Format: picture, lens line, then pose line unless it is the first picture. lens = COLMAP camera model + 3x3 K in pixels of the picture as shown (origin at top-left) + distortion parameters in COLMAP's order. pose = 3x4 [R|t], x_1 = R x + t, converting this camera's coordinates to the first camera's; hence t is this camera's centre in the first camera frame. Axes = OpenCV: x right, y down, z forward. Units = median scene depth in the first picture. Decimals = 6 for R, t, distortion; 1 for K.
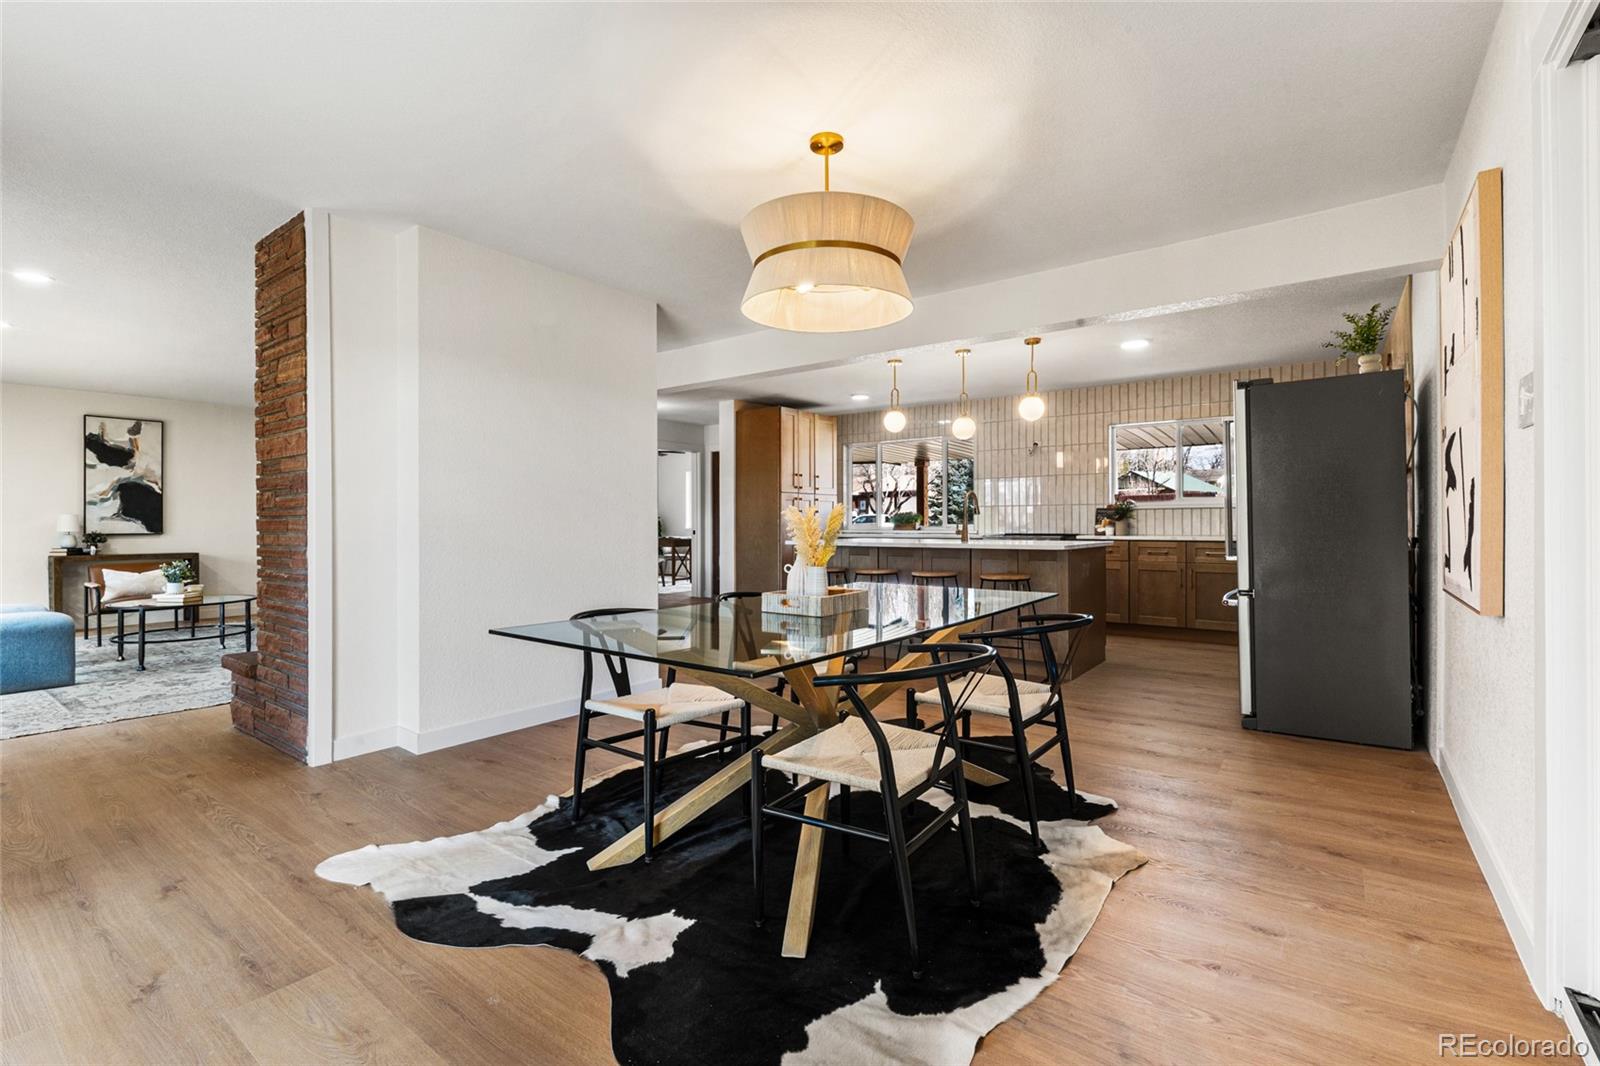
lens RADIAL K [[718.6, 0, 799.2], [0, 718.6, 525.6], [0, 0, 1]] dist [-0.003552, 0.000220]
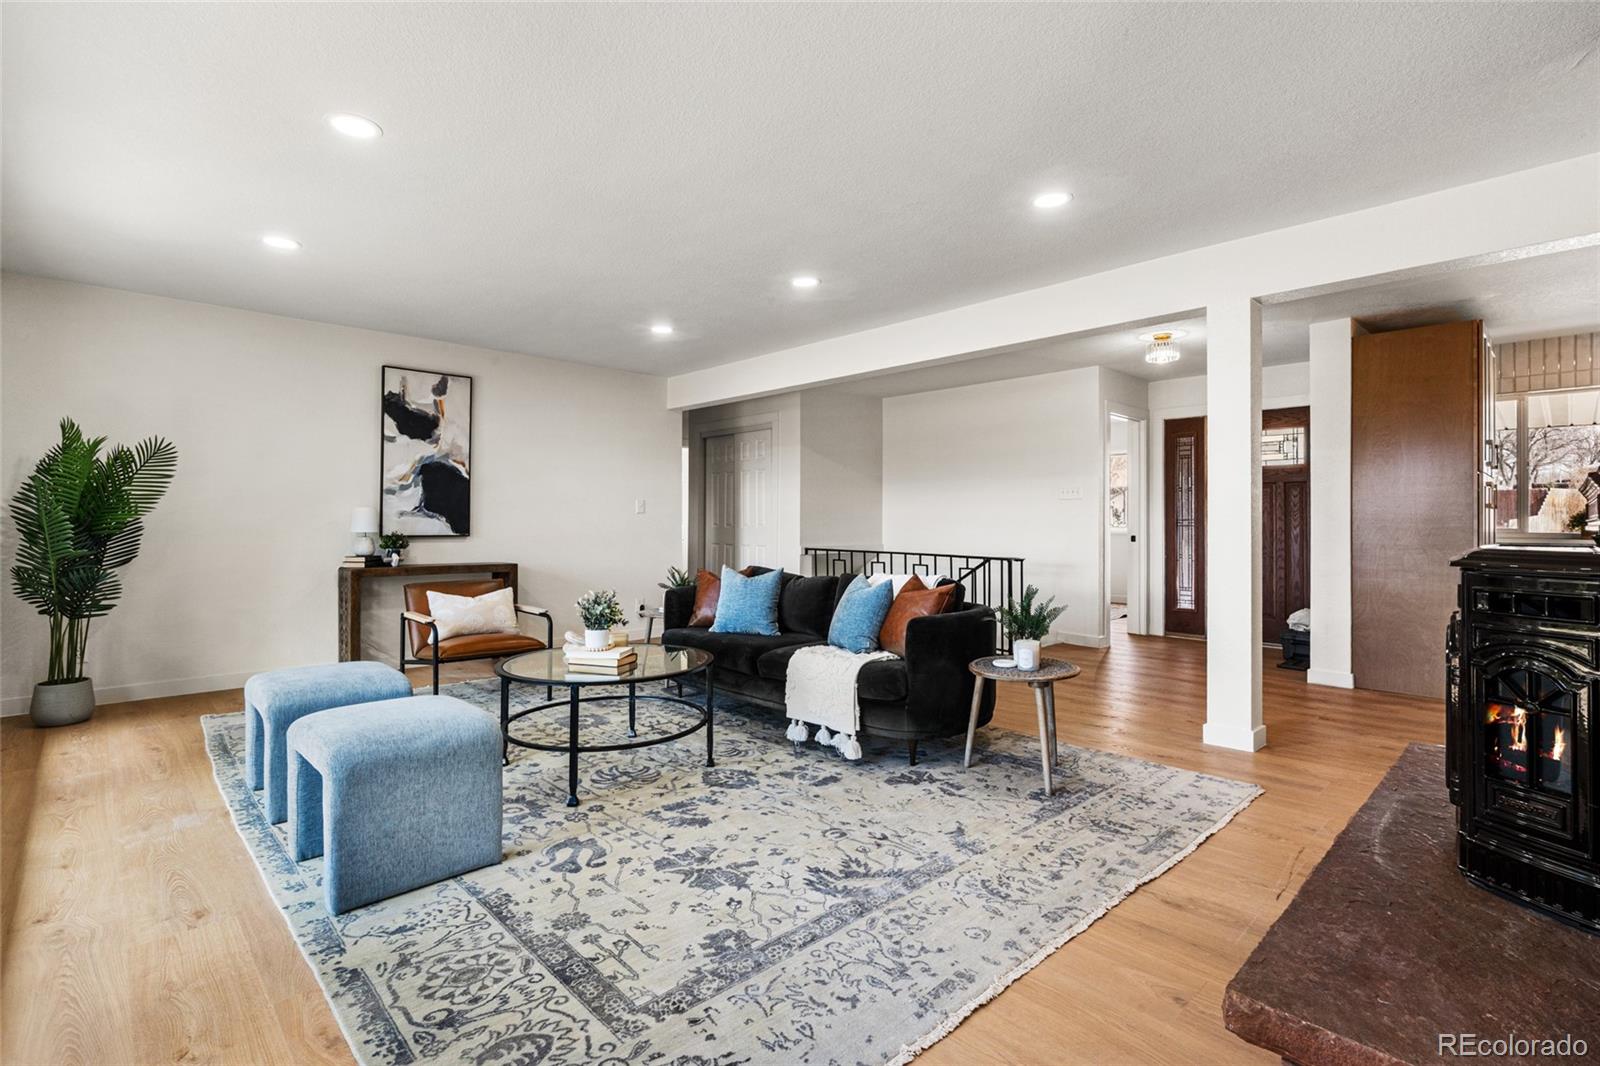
lens RADIAL K [[750.3, 0, 805.2], [0, 750.3, 522.5], [0, 0, 1]] dist [-0.006167, -0.000695]
pose [[0.986030, 0.004949, -0.166497, -0.458804], [-0.005995, 0.999965, -0.005783, 0.000533], [0.166462, 0.006701, 0.986025, 0.340886]]
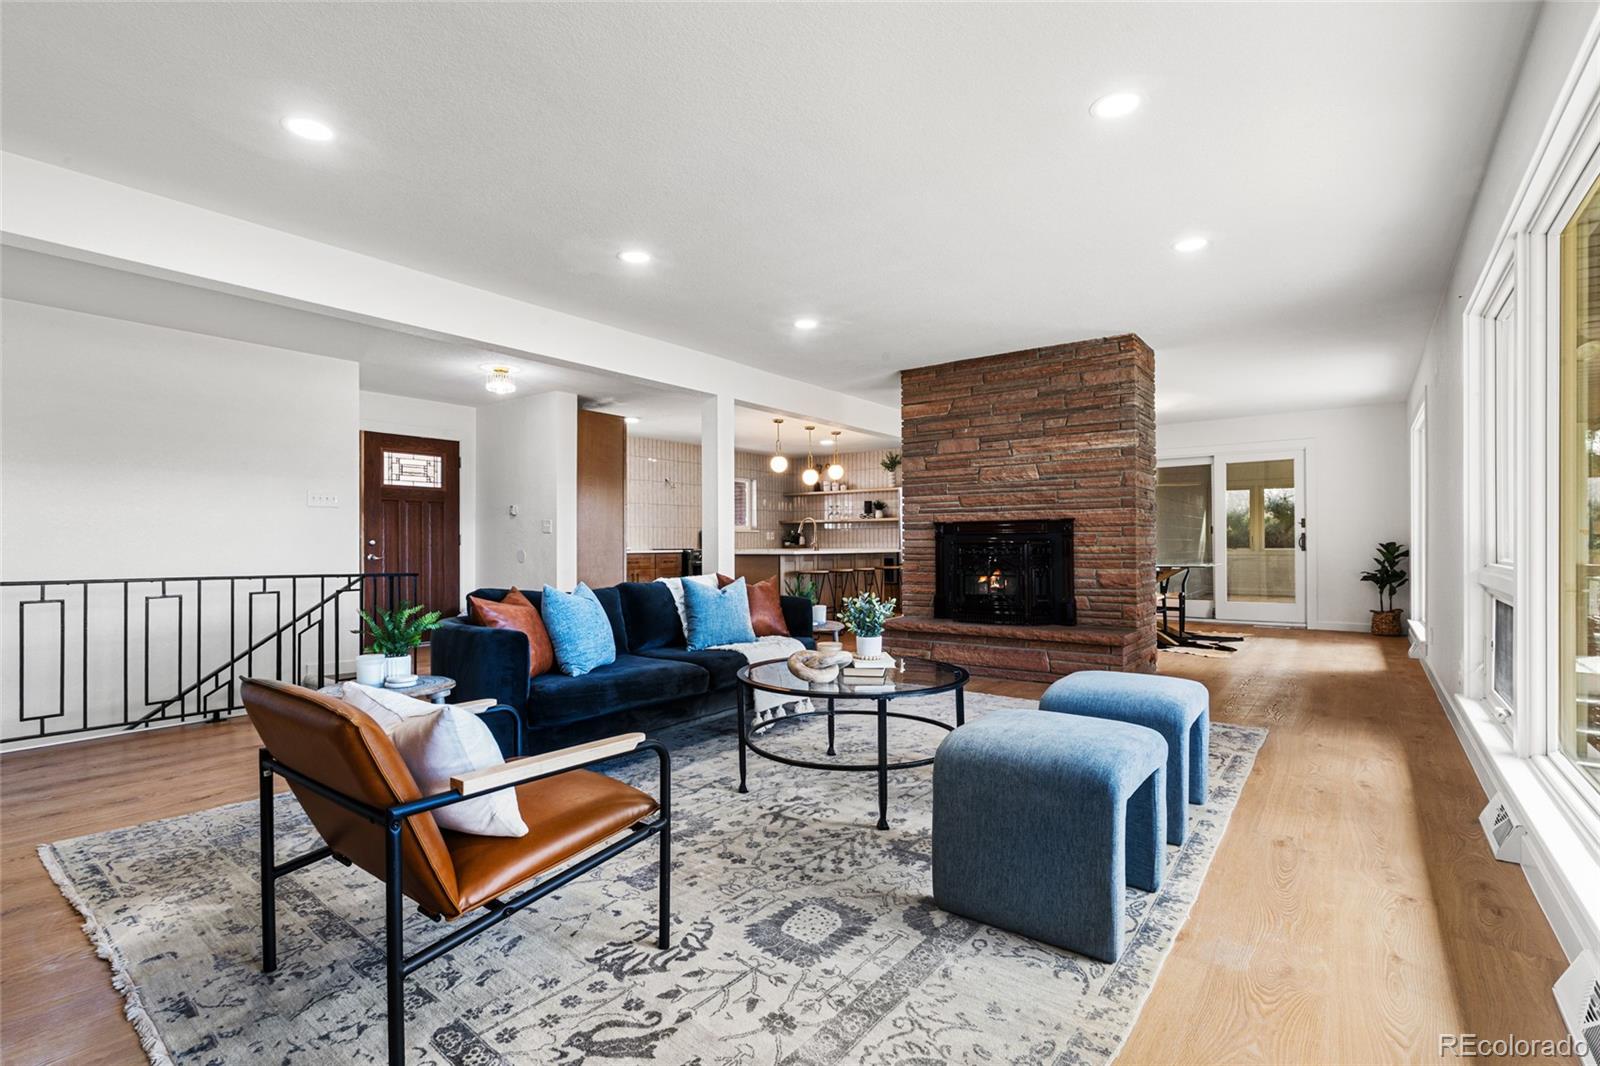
lens RADIAL K [[750.3, 0, 792.0], [0, 750.3, 542.3], [0, 0, 1]] dist [-0.006167, -0.000695]
pose [[0.007822, 0.004259, 0.999960, -1.035041], [0.013478, 0.999900, -0.004365, 0.010661], [-0.999879, 0.013511, 0.007763, 0.771069]]
